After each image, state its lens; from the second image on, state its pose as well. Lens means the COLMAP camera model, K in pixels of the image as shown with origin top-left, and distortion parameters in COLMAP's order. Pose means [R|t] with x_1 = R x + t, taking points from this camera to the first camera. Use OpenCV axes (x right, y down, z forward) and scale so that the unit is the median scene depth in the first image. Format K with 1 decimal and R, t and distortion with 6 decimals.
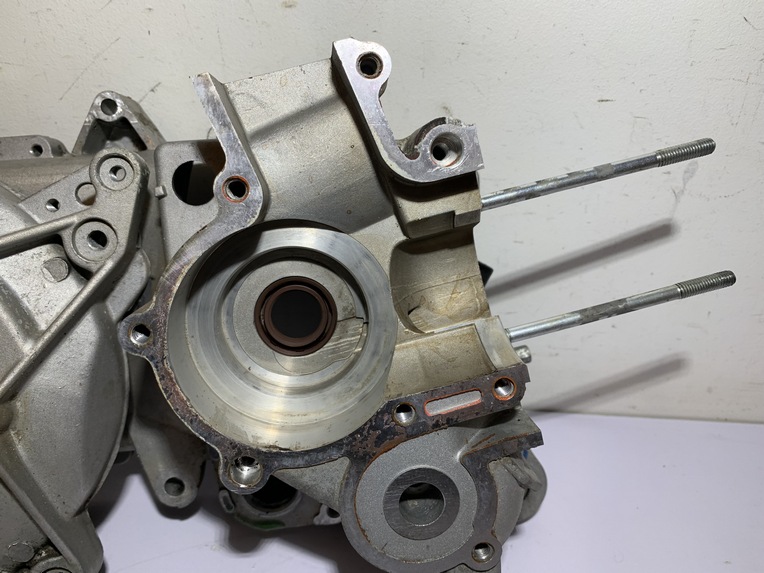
lens RADIAL K [[589.4, 0, 371.3], [0, 589.4, 286.4], [0, 0, 1]] dist [0.003686, -0.006632]
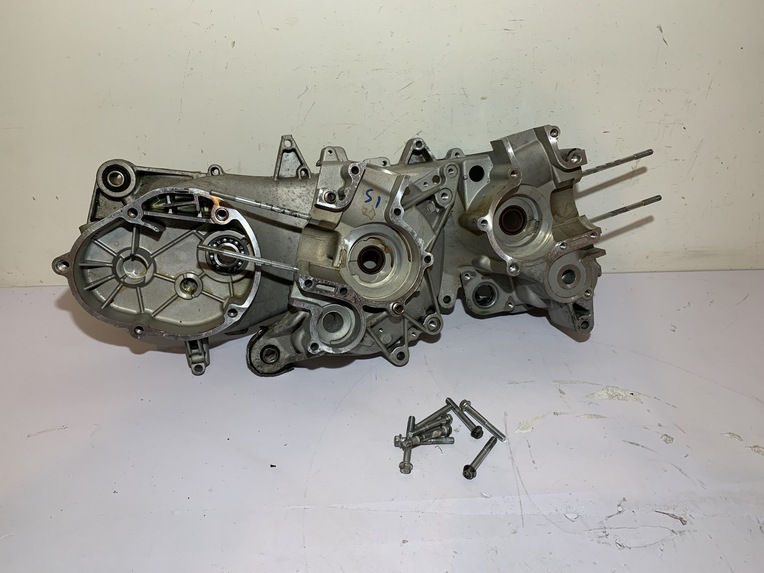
lens RADIAL K [[589.4, 0, 371.3], [0, 589.4, 286.4], [0, 0, 1]] dist [0.003686, -0.006632]
pose [[0.989541, -0.070829, 0.125667, -1.219470], [0.067653, 0.997277, 0.029362, 0.248088], [-0.127405, -0.020553, 0.991638, -1.744167]]
